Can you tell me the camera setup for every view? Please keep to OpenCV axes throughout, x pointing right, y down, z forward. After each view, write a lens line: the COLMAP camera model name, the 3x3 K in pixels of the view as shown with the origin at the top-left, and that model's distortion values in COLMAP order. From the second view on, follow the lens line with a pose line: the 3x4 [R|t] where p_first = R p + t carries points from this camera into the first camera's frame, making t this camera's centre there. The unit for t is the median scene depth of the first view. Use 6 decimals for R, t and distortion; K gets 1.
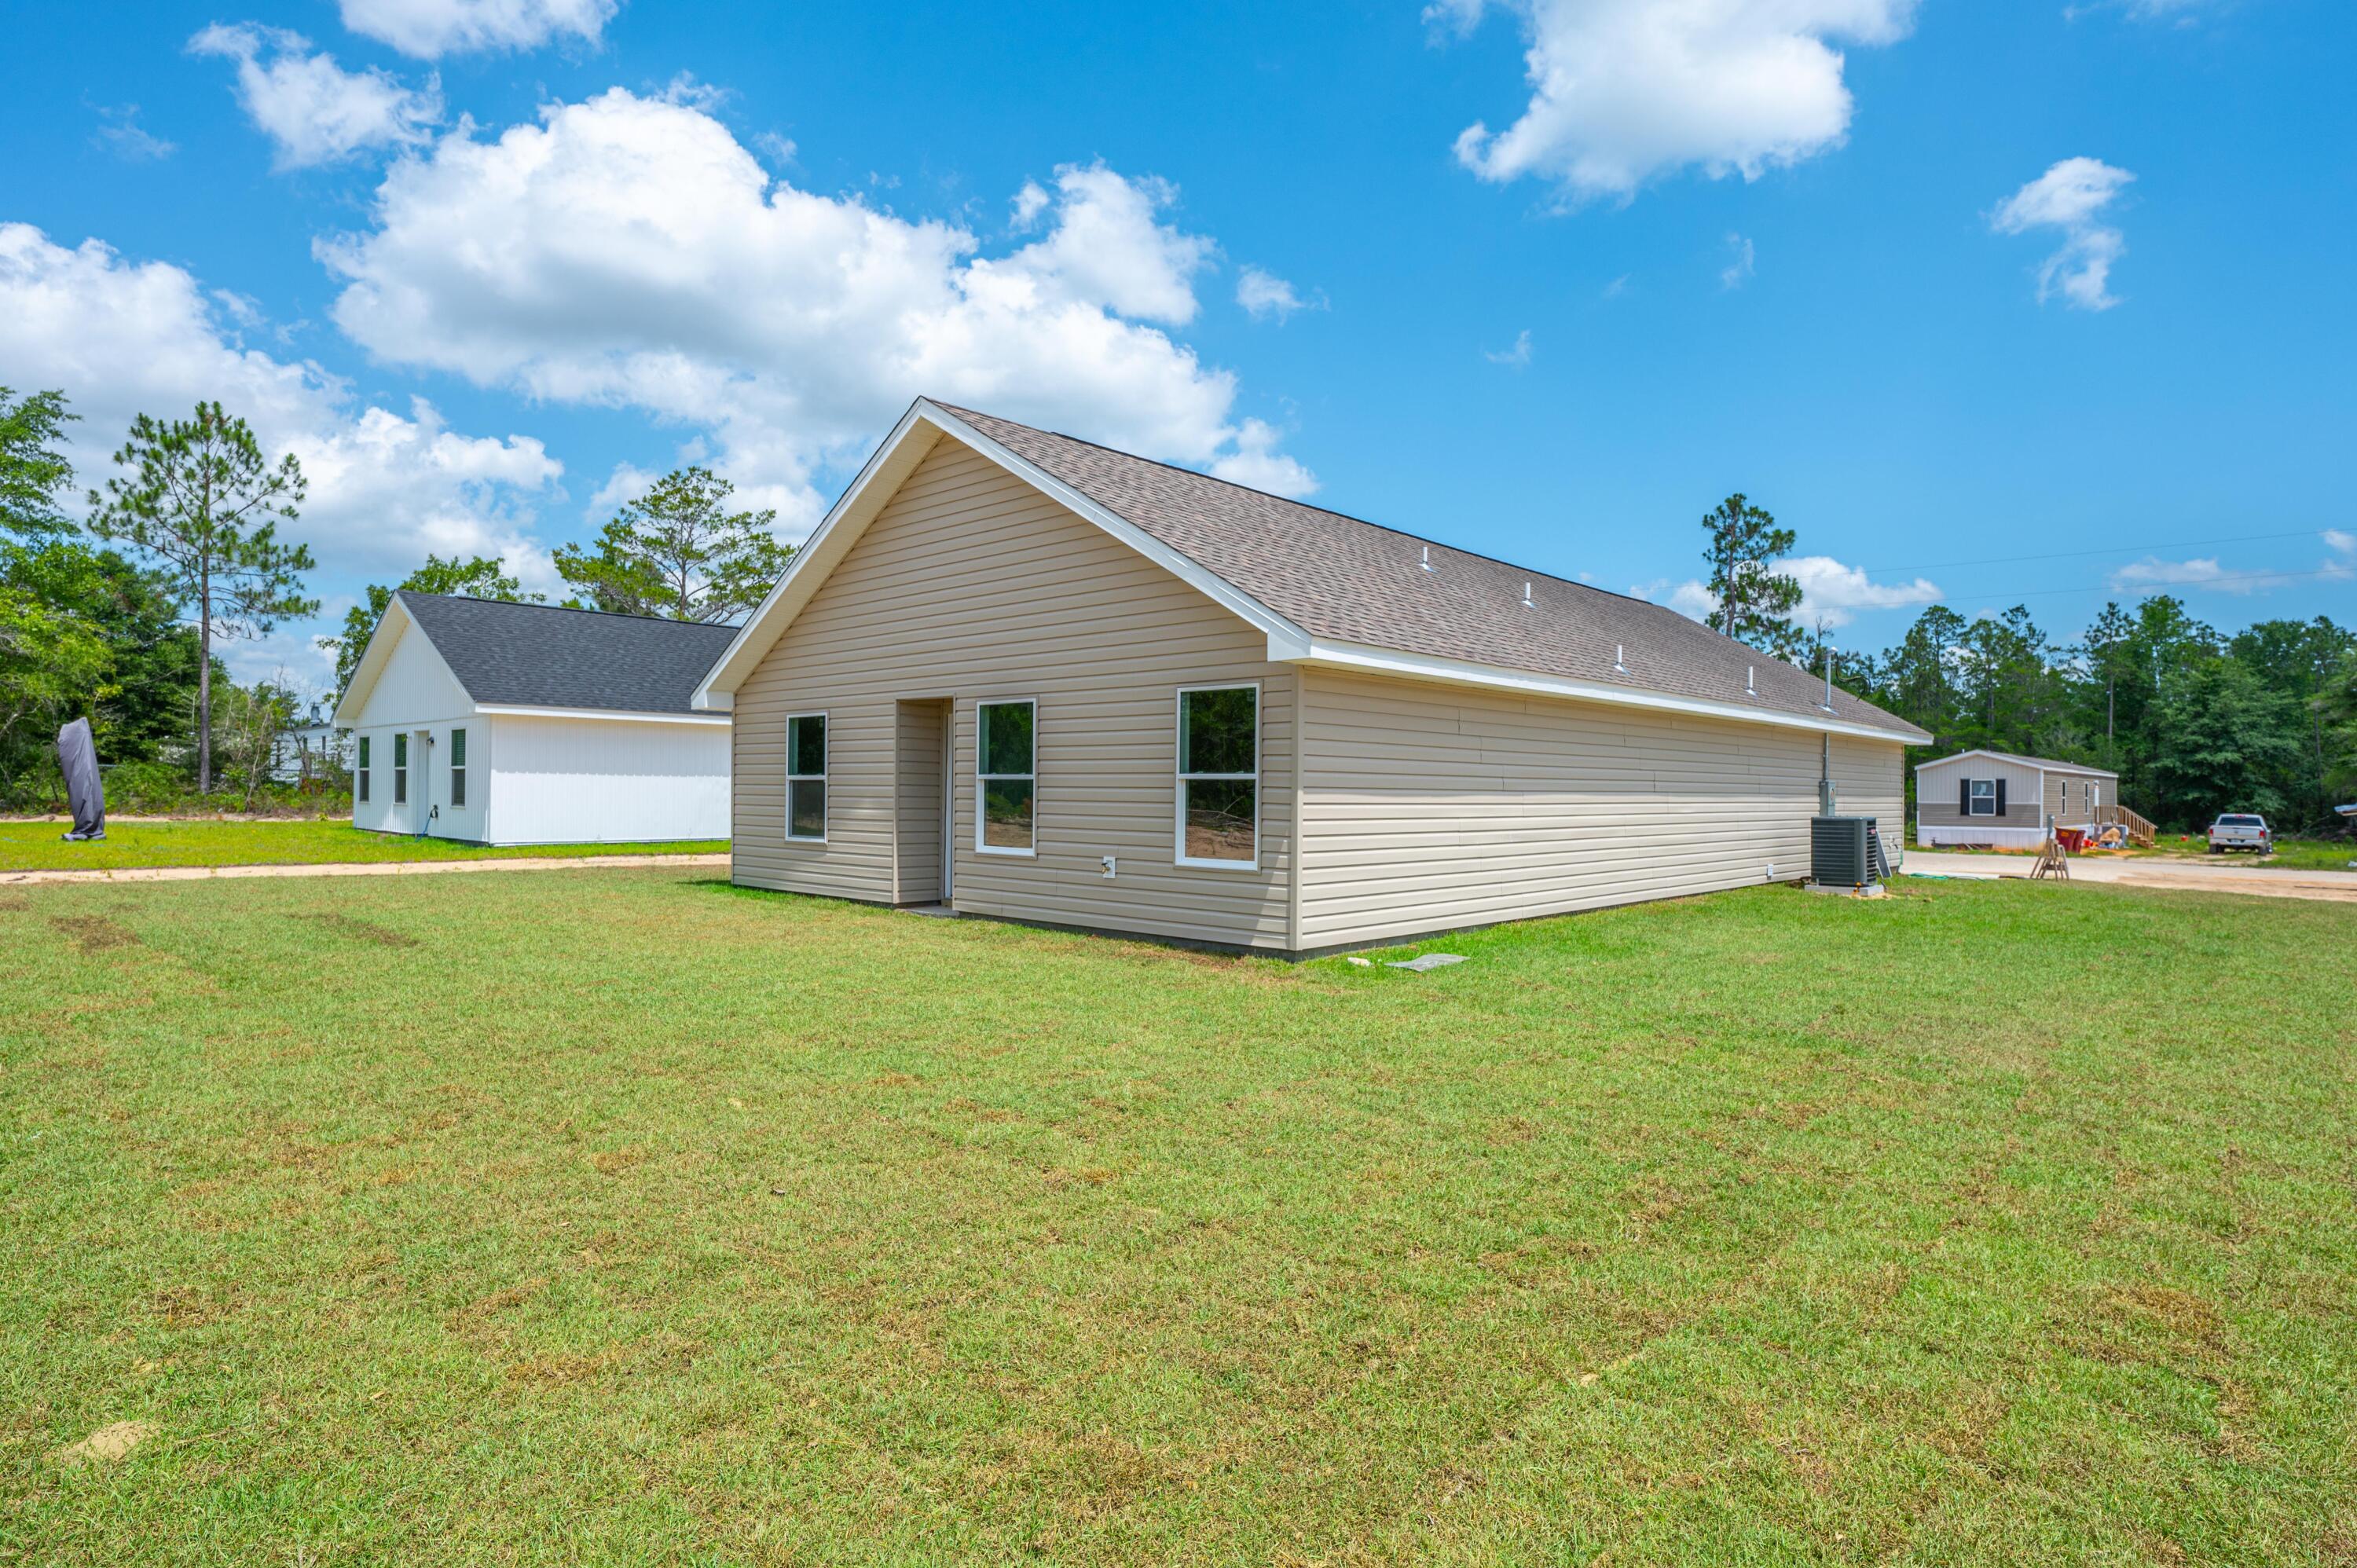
lens RADIAL K [[1280.9, 0, 1164.2], [0, 1280.9, 804.2], [0, 0, 1]] dist [-0.003991, -0.001916]
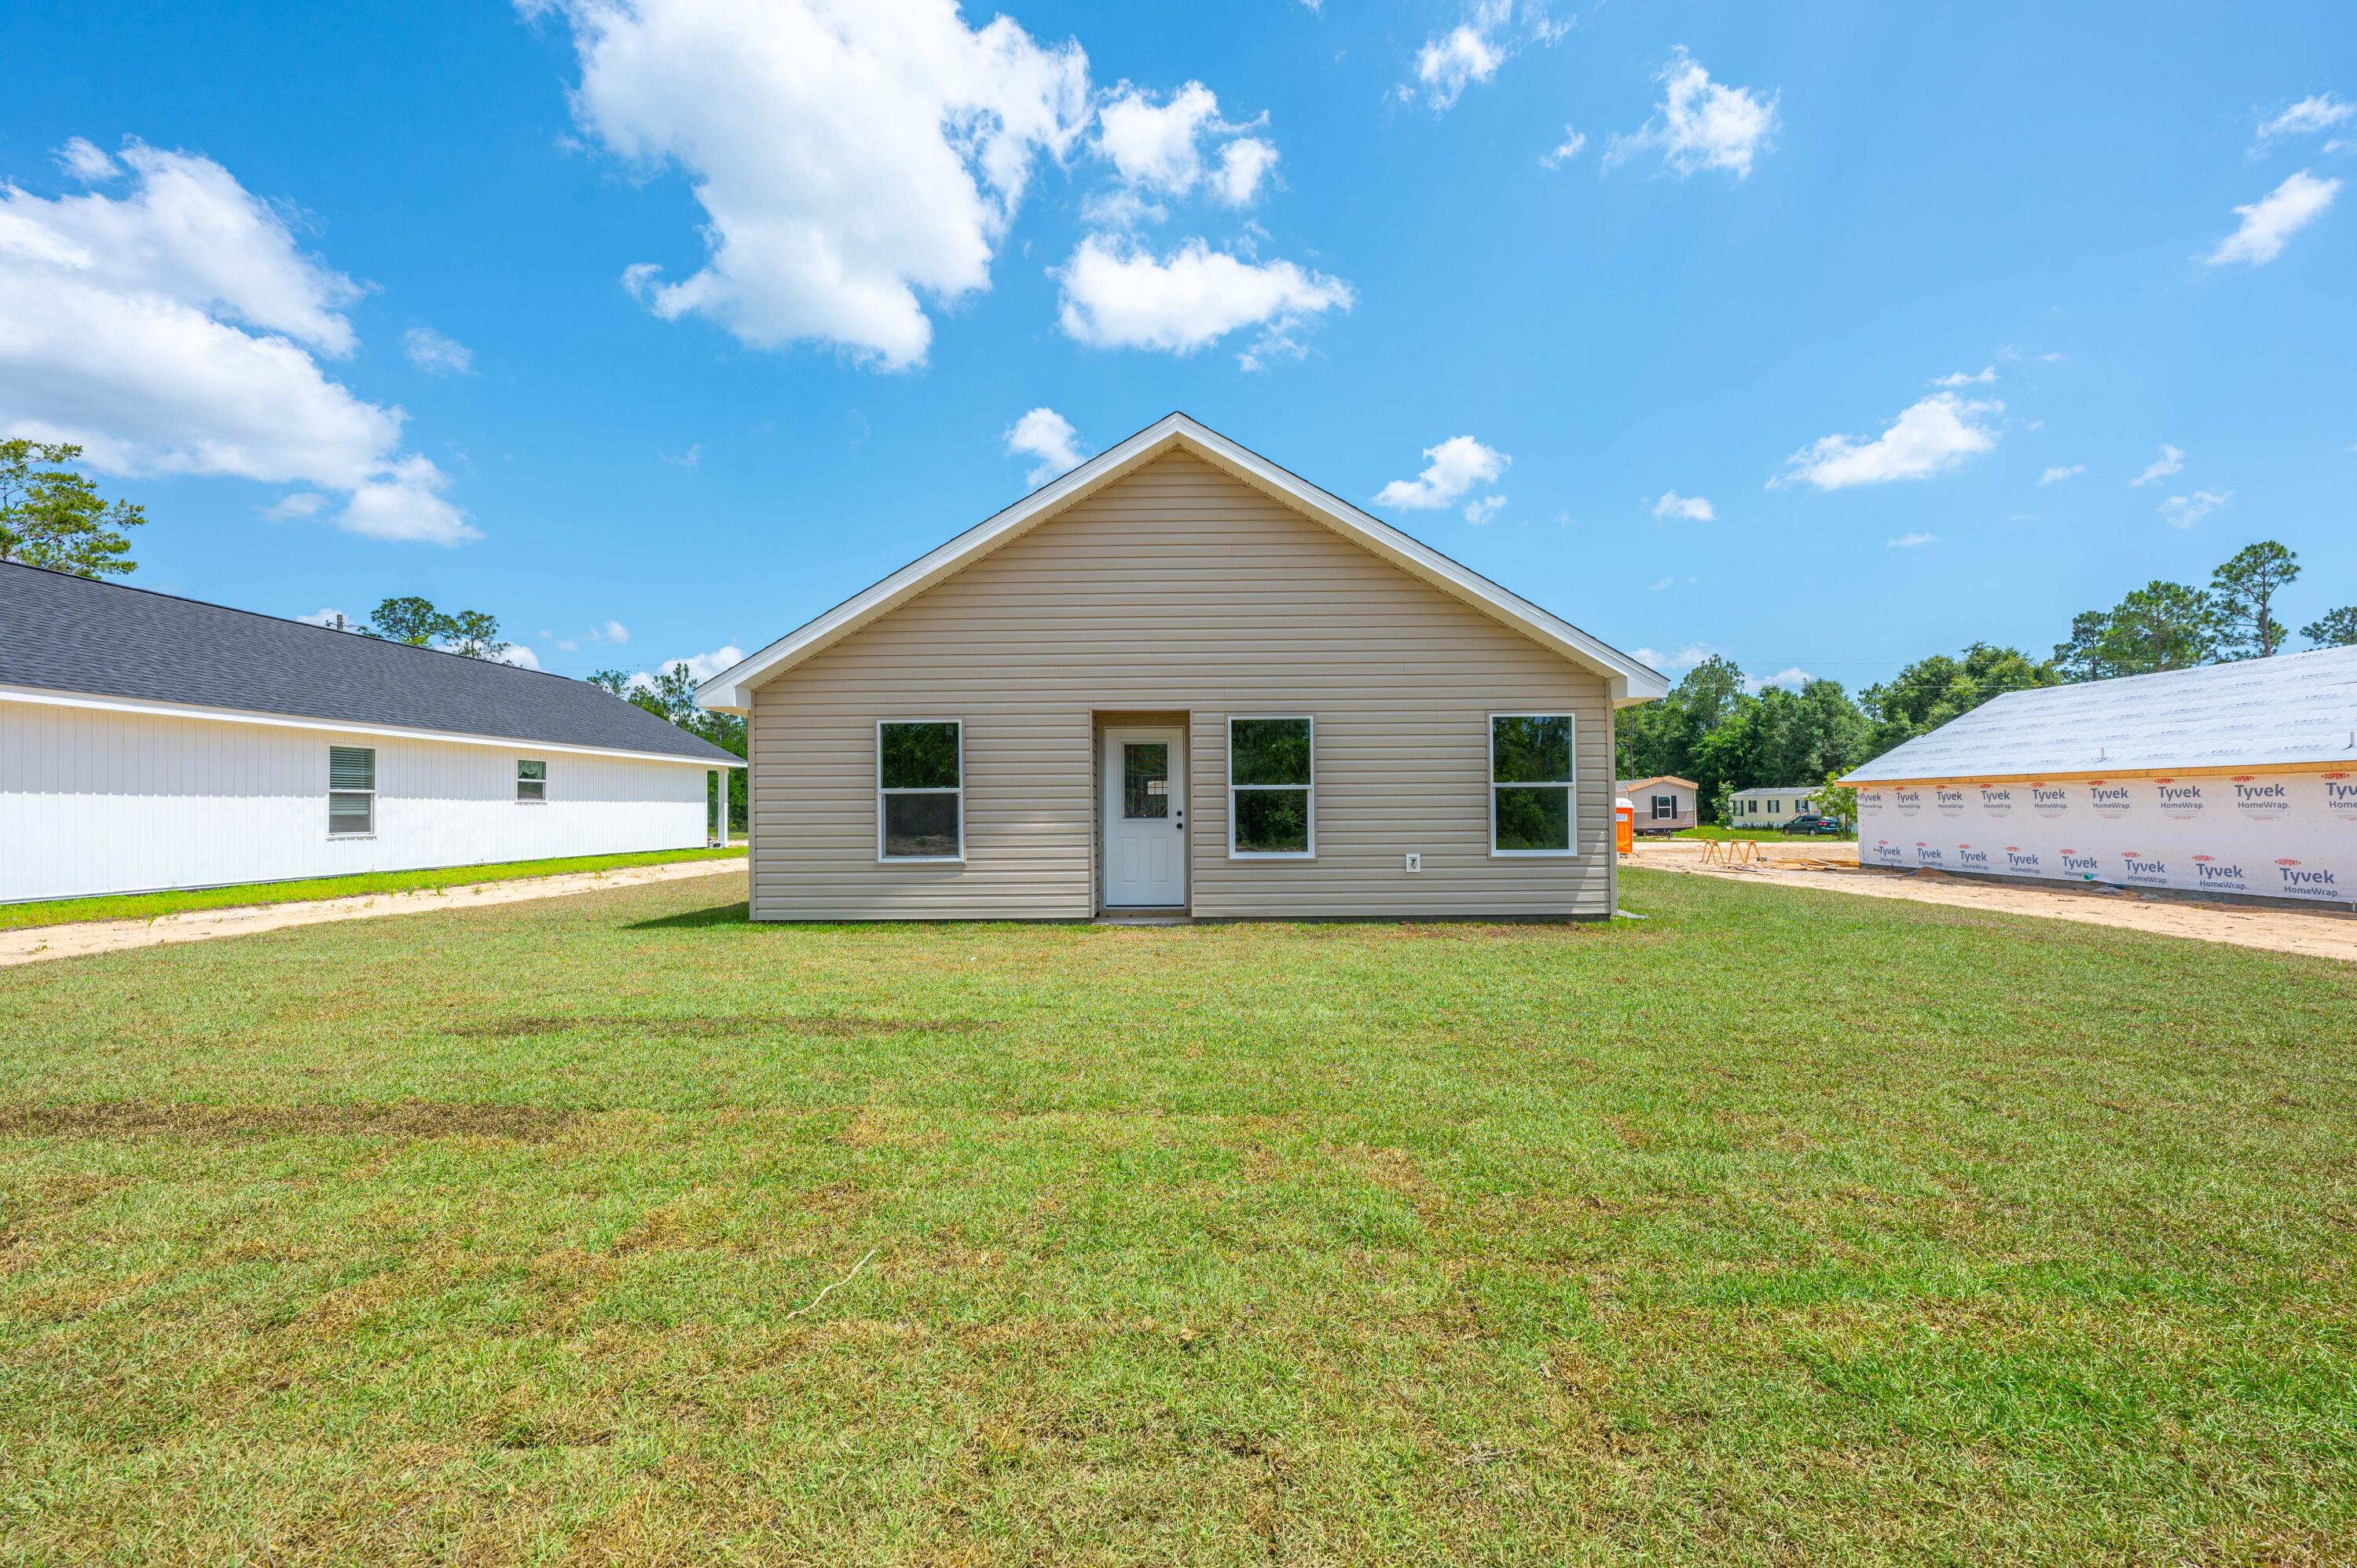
lens RADIAL K [[945.2, 0, 1173.6], [0, 945.2, 788.5], [0, 0, 1]] dist [-0.001397, 0.000591]
pose [[0.734482, -0.006901, 0.678593, -0.565759], [0.023456, 0.999609, -0.015223, -0.007571], [-0.678223, 0.027098, 0.734357, 0.367216]]
